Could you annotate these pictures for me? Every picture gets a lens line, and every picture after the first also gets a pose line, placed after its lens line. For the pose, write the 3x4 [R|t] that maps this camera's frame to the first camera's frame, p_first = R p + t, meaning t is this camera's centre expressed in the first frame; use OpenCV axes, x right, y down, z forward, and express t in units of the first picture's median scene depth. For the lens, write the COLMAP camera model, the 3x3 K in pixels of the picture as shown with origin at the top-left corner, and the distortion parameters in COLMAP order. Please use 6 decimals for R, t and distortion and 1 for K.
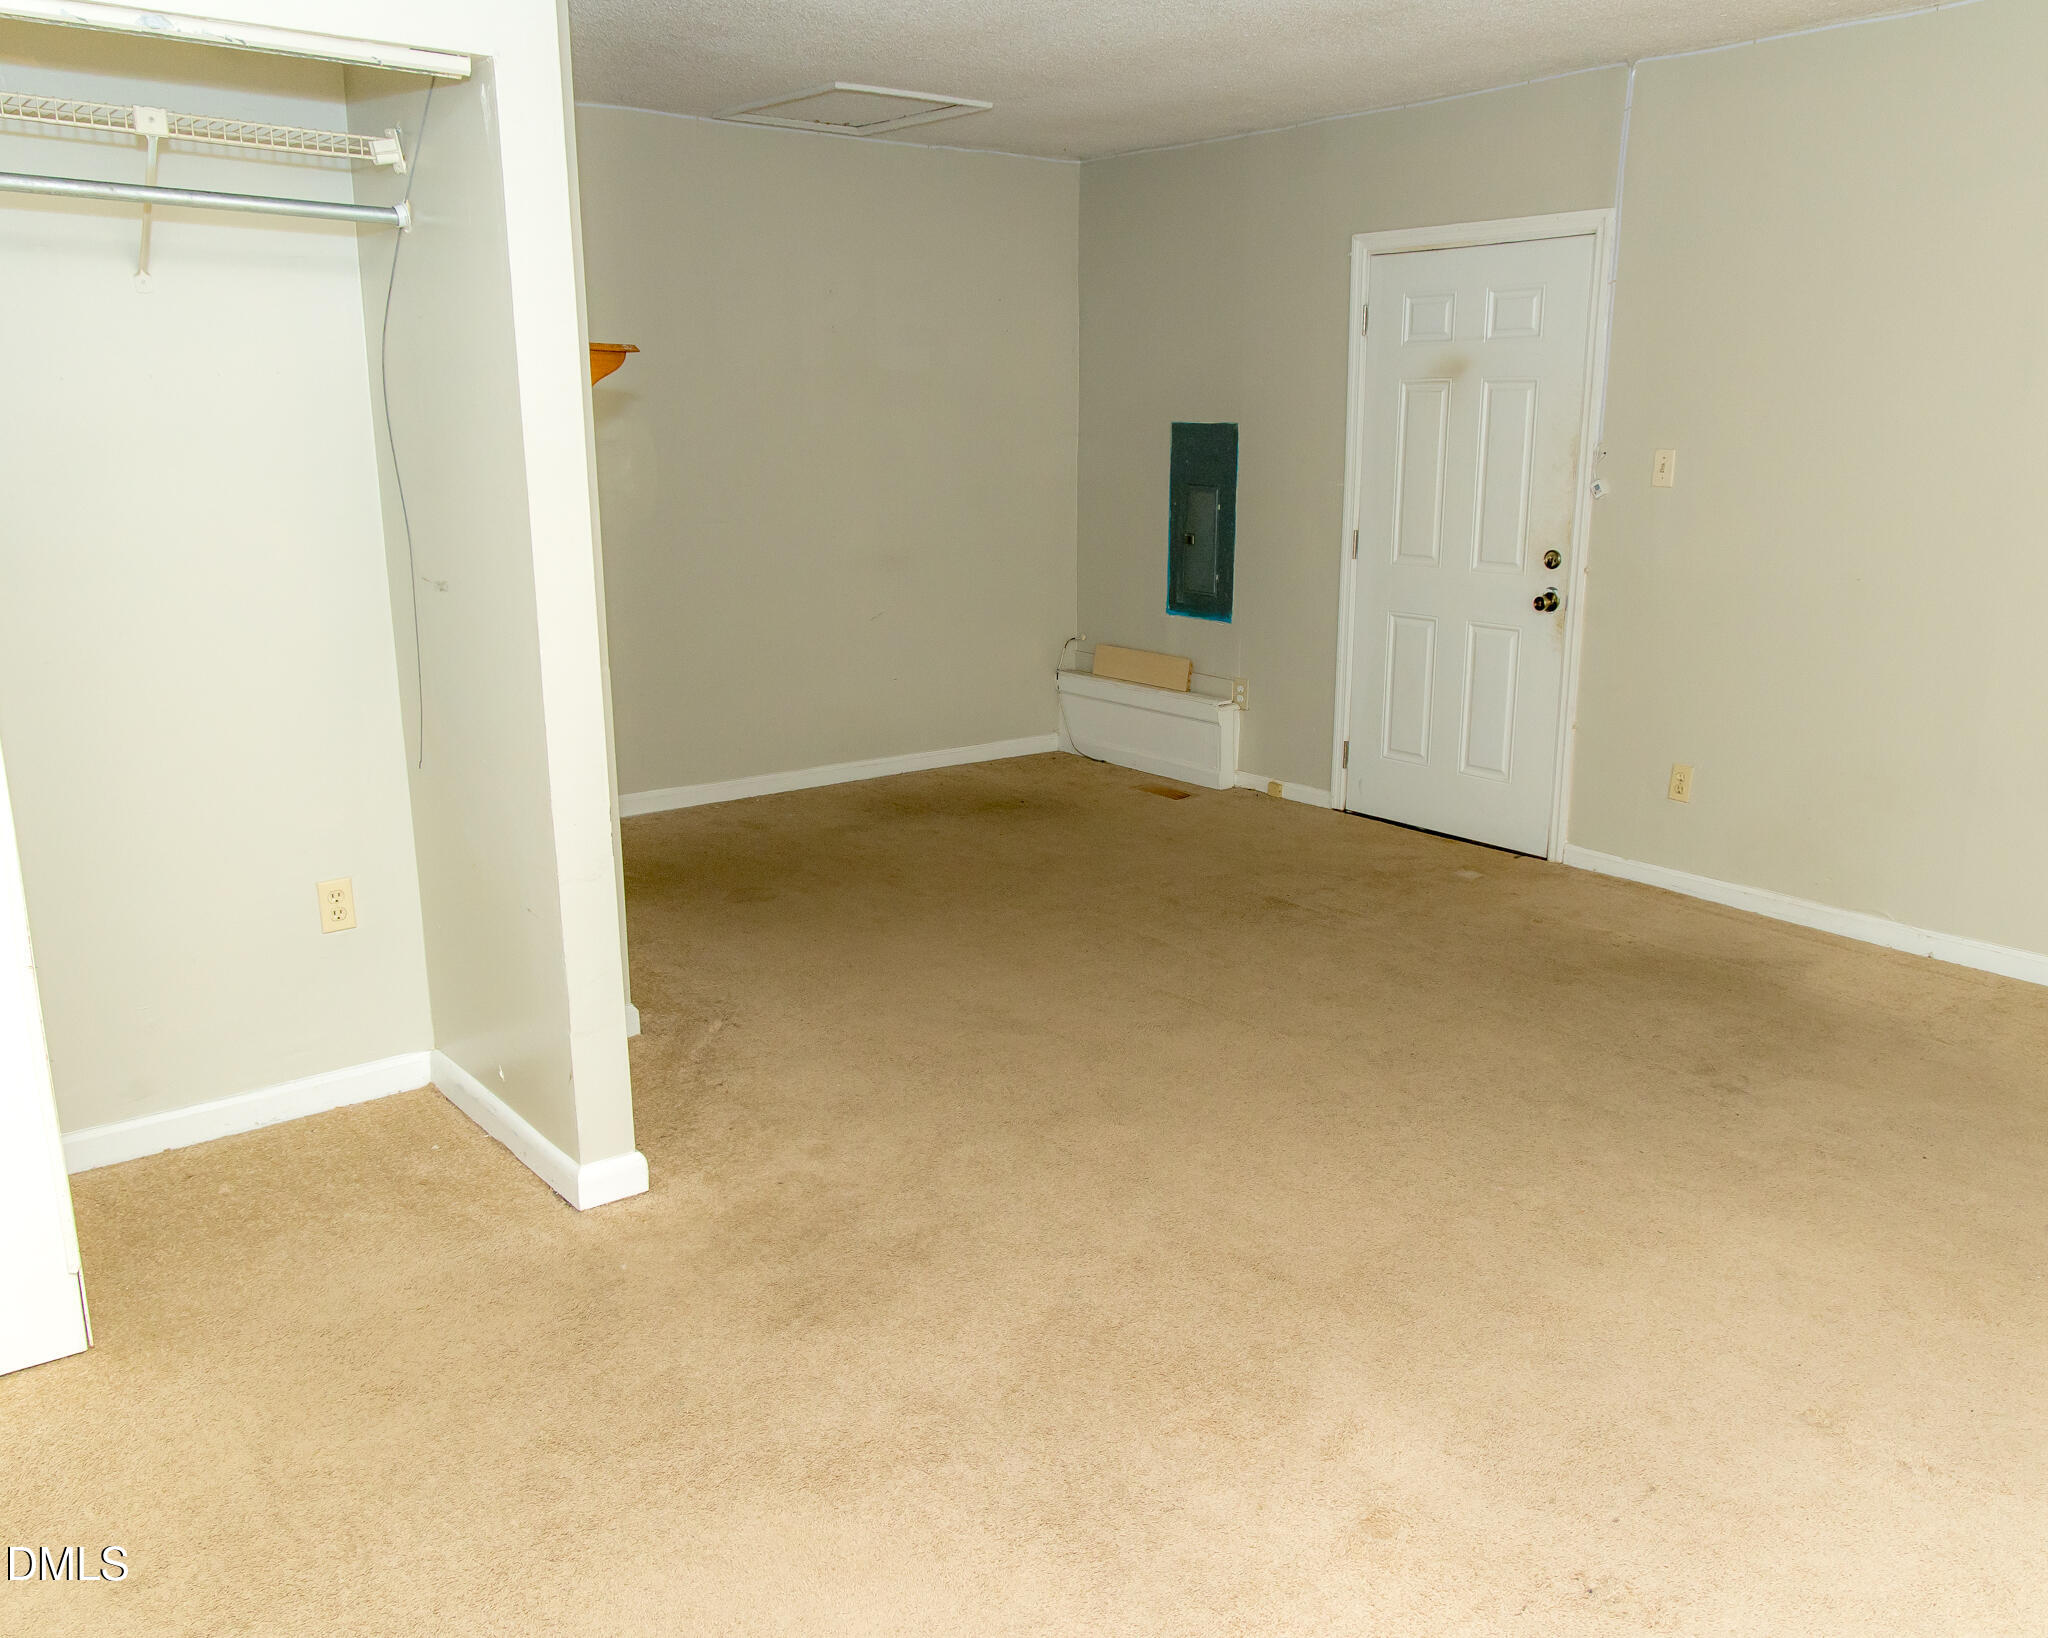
lens RADIAL K [[1637.3, 0, 1024.0], [0, 1637.3, 819.0], [0, 0, 1]] dist [0.006128, 0.000482]
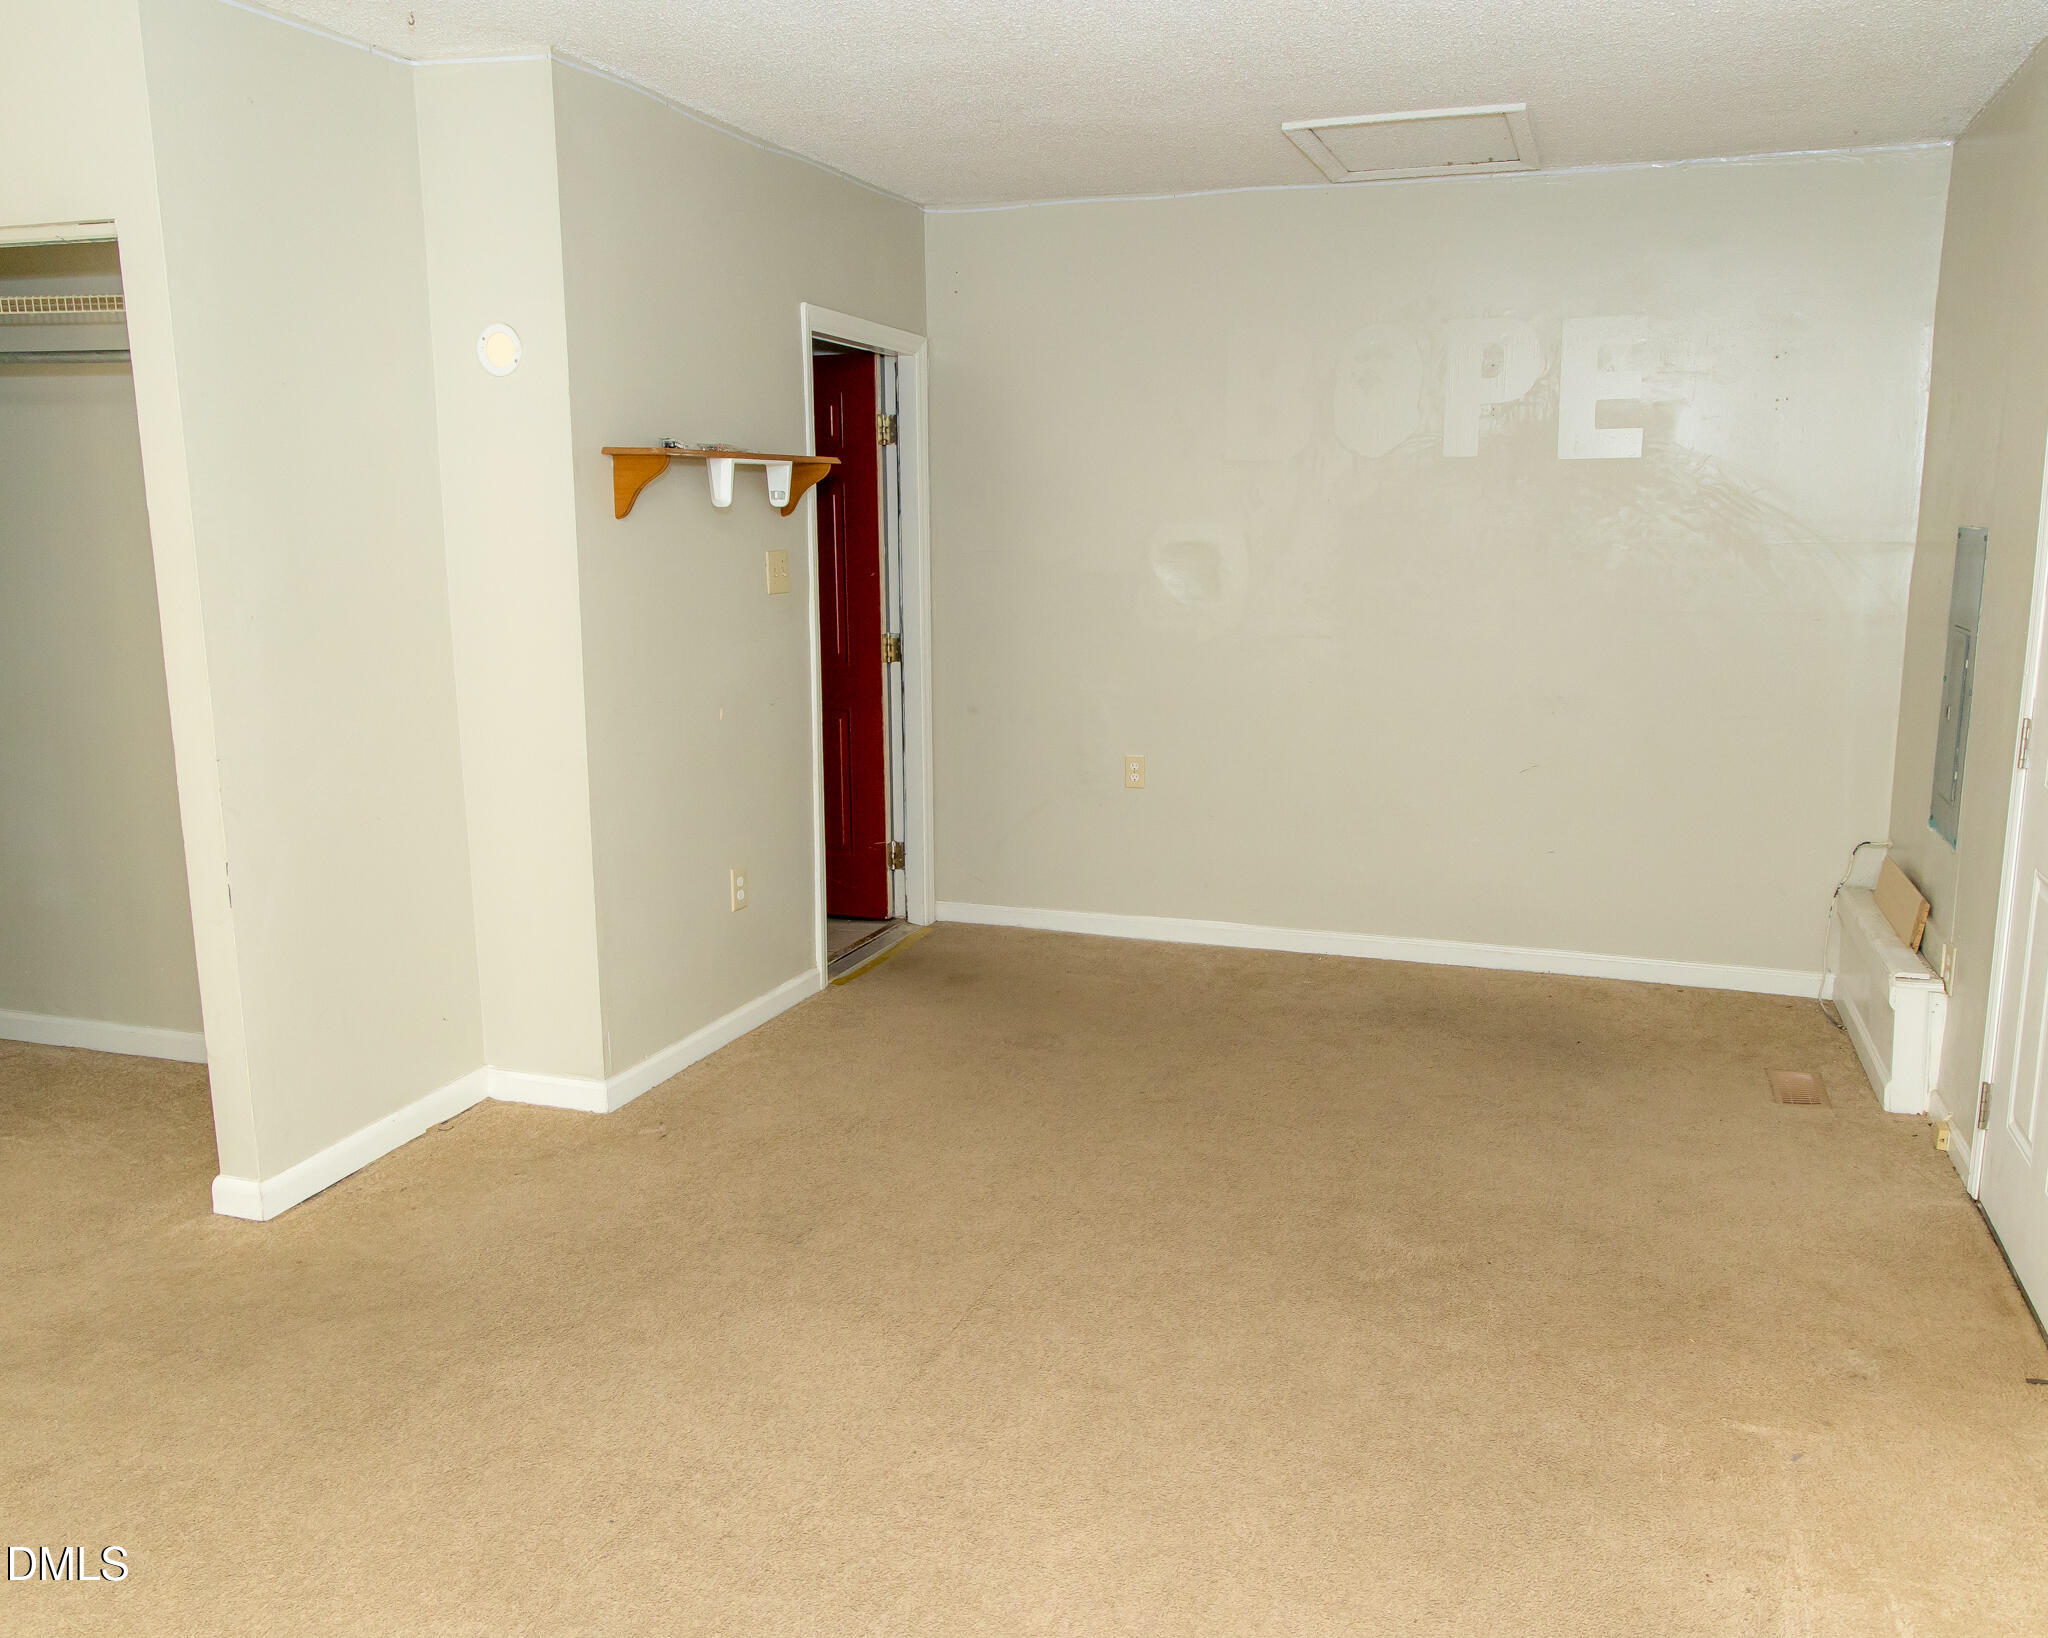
lens RADIAL K [[1637.3, 0, 1024.0], [0, 1637.3, 819.0], [0, 0, 1]] dist [0.006128, 0.000482]
pose [[0.519548, 0.149923, -0.841185, 0.557925], [-0.207064, 0.977232, 0.046280, -0.106984], [0.828972, 0.150134, 0.538763, 0.470530]]
